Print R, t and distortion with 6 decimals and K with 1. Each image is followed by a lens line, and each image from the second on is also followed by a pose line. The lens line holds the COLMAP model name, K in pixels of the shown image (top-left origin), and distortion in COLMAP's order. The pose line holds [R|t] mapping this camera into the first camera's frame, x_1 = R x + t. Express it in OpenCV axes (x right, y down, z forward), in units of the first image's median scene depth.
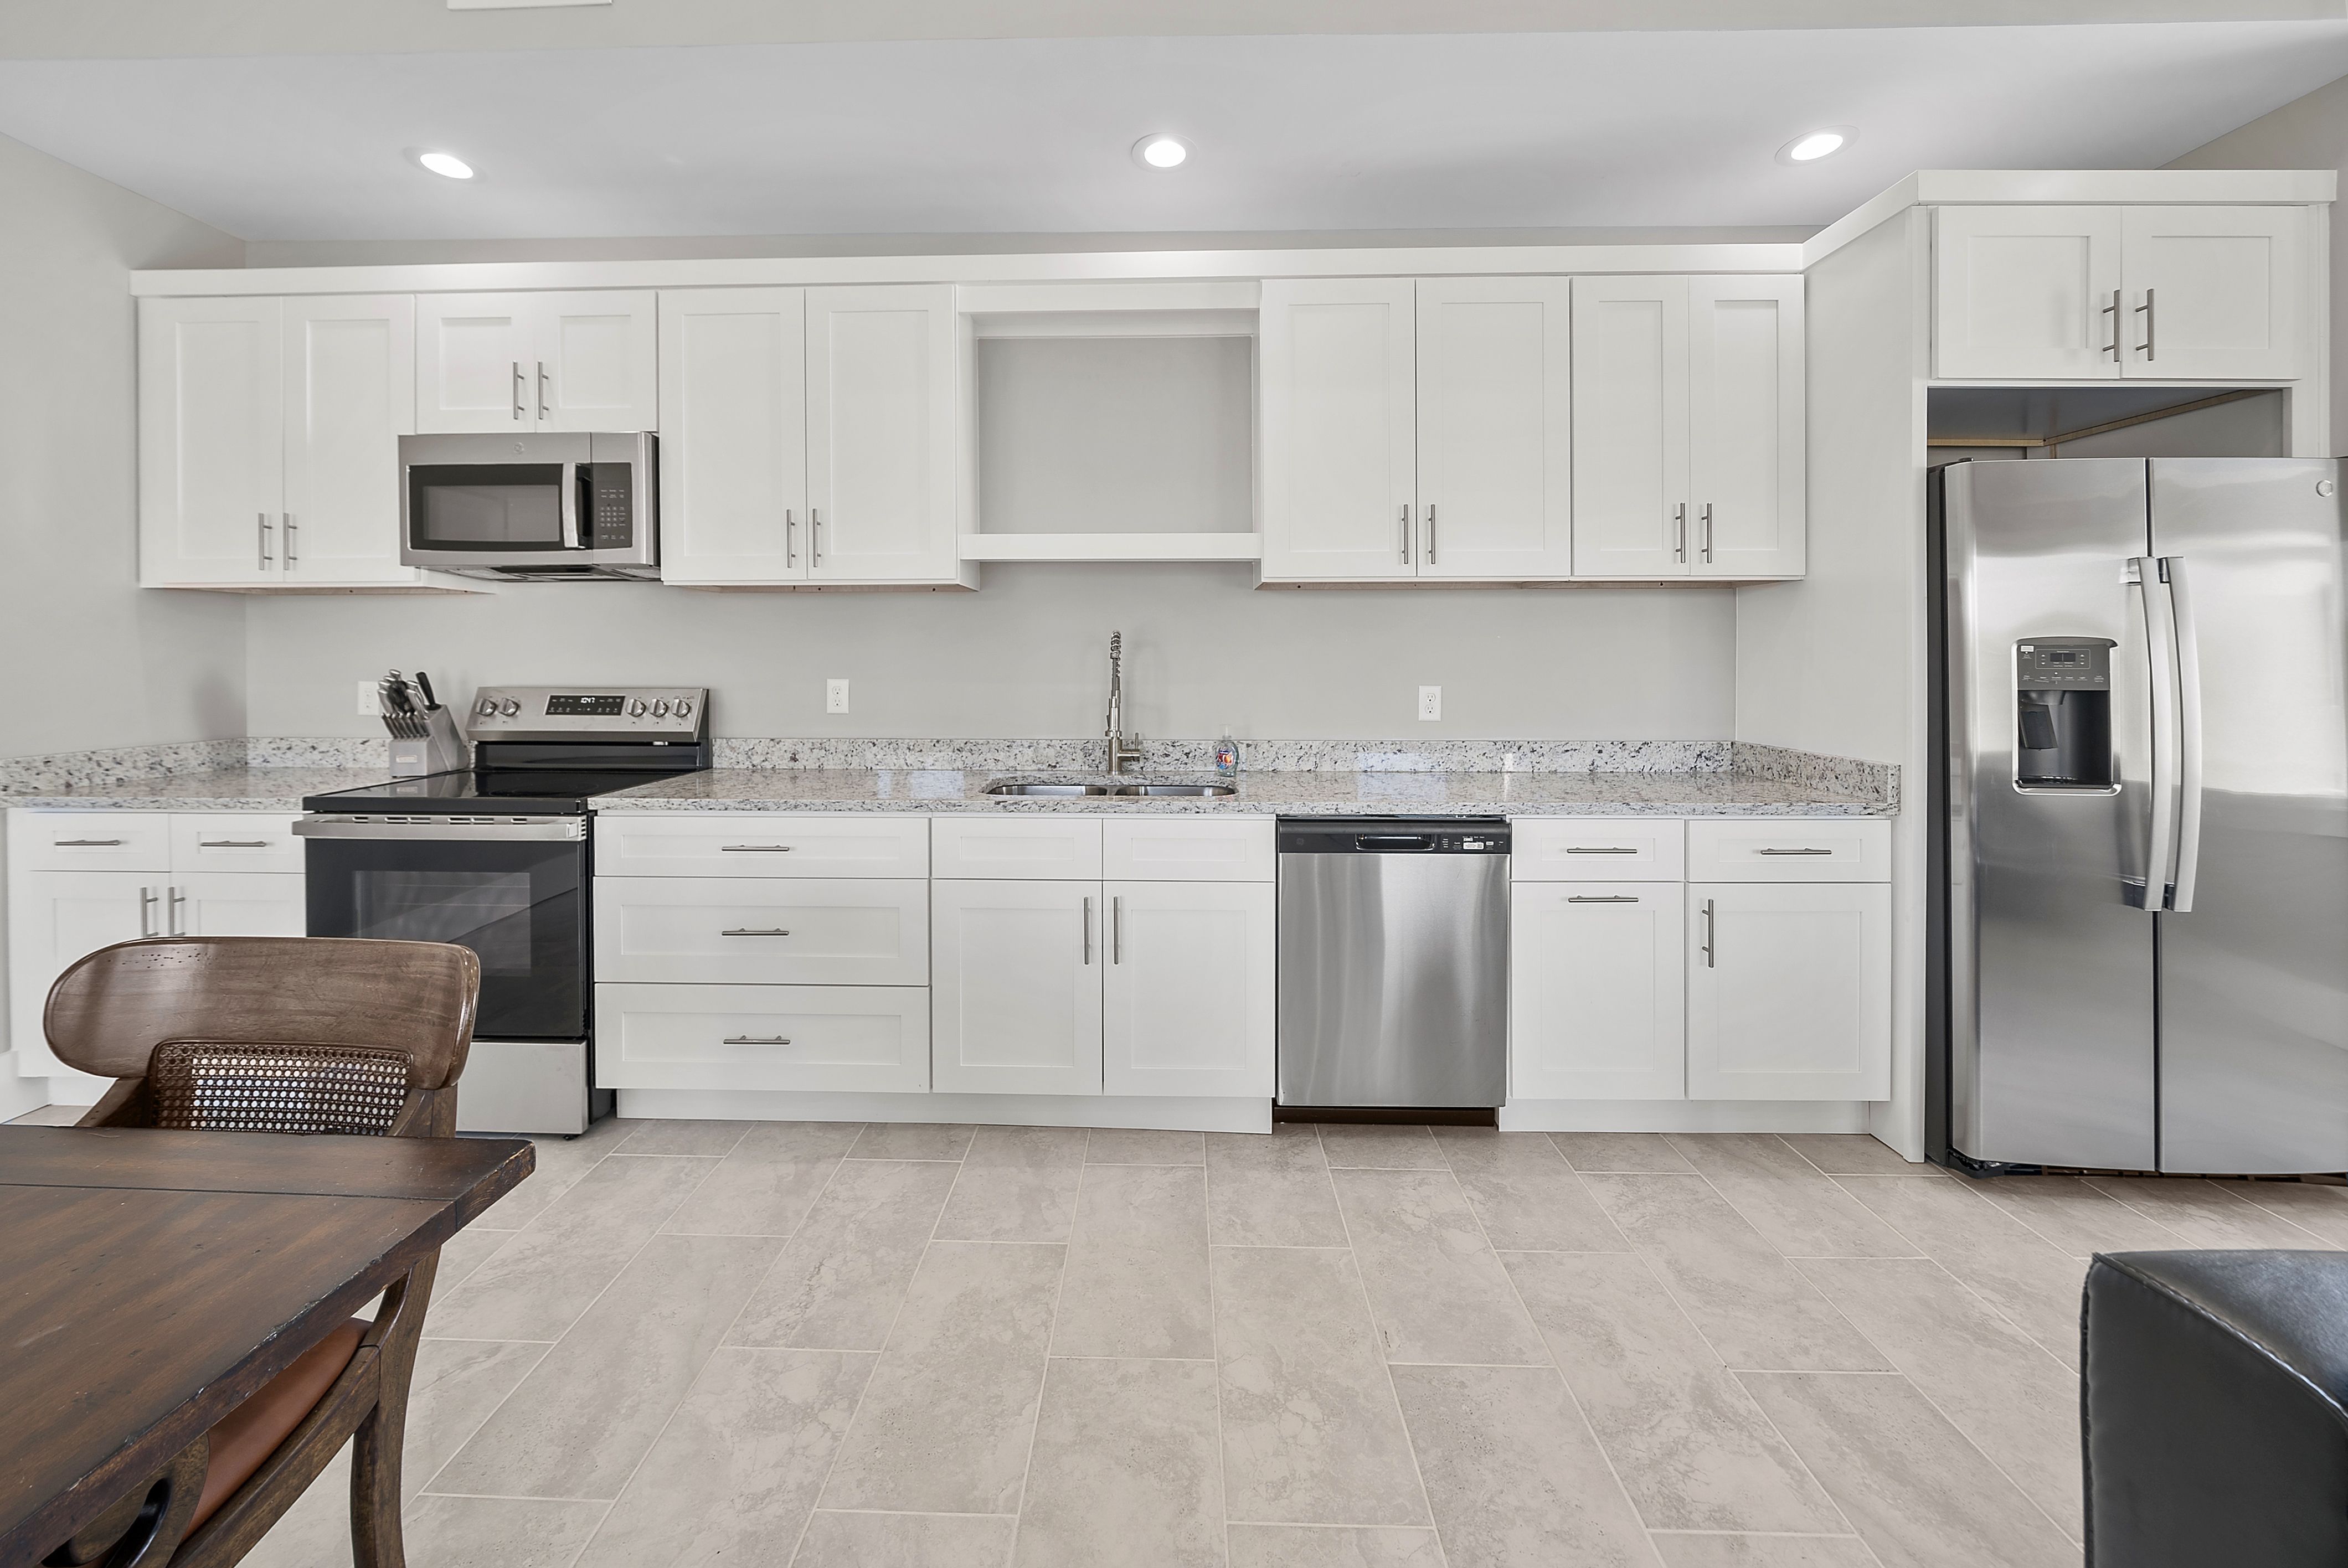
lens RADIAL K [[857.6, 0, 1148.6], [0, 857.6, 658.7], [0, 0, 1]] dist [-0.006393, -0.000455]
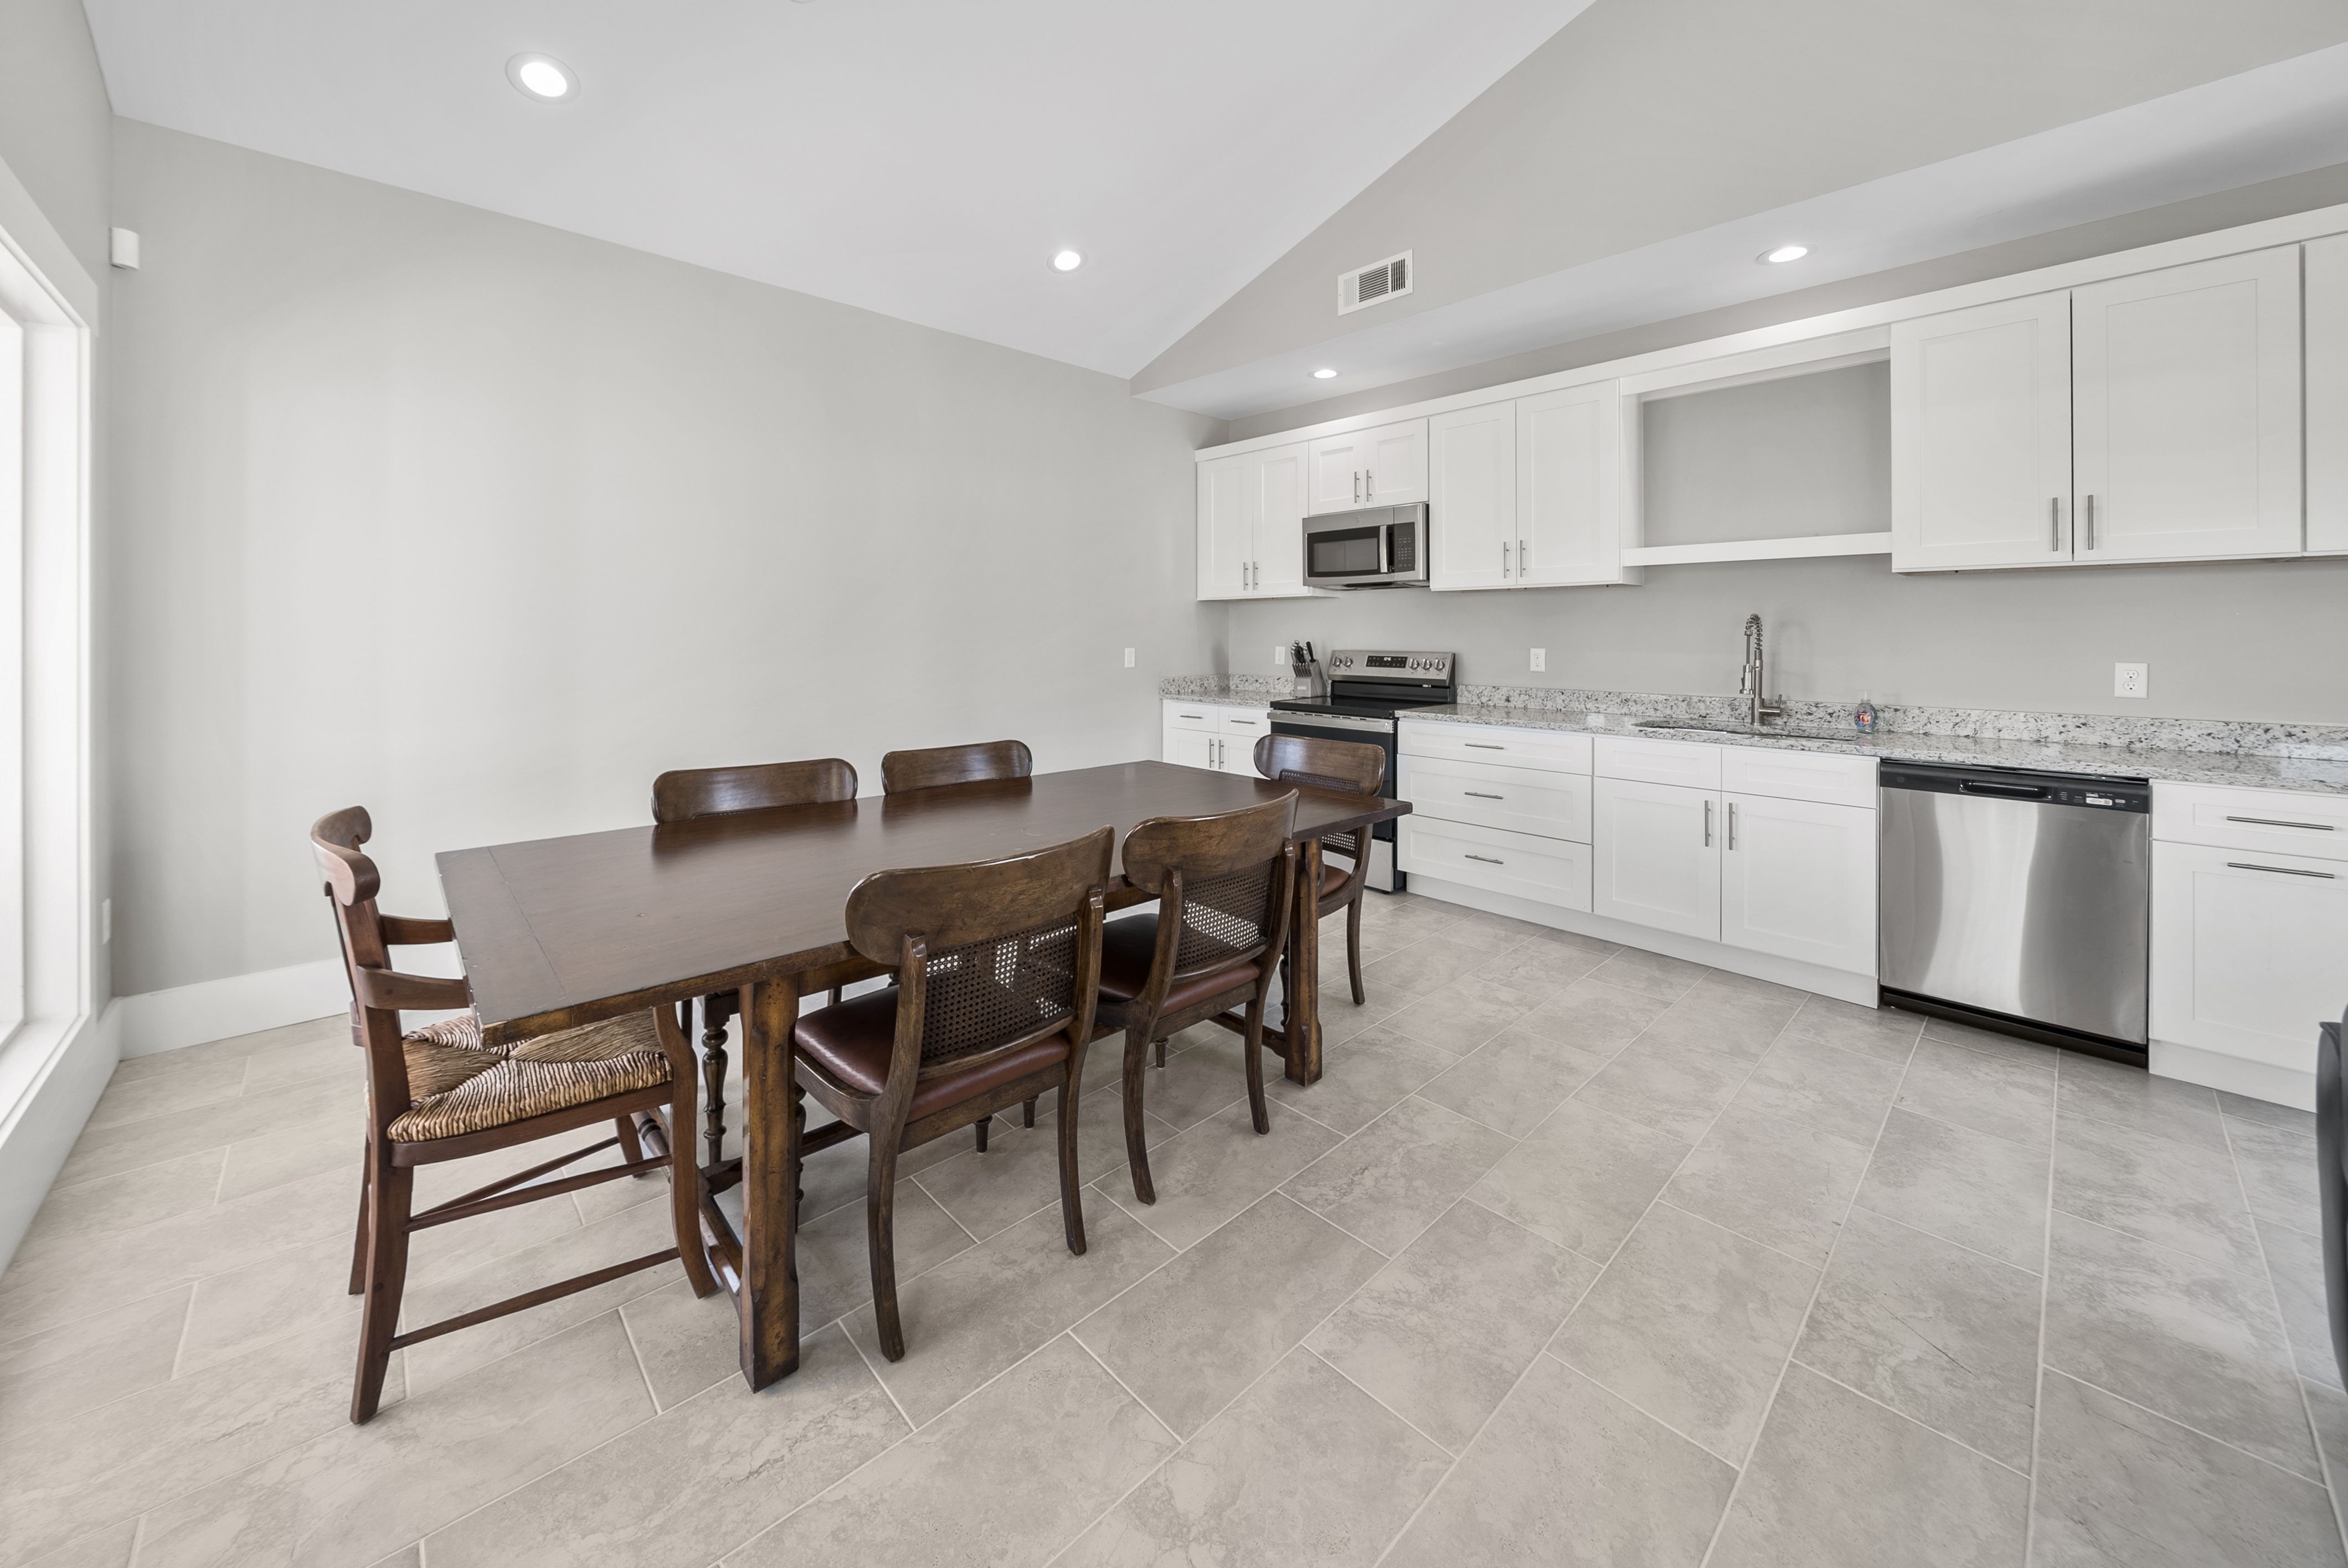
lens RADIAL K [[857.6, 0, 1151.7], [0, 857.6, 647.1], [0, 0, 1]] dist [-0.006393, -0.000455]
pose [[0.701623, 0.012352, -0.712441, 0.263018], [0.000142, 0.999847, 0.017475, -0.005326], [0.712548, -0.012362, 0.701514, -0.604761]]
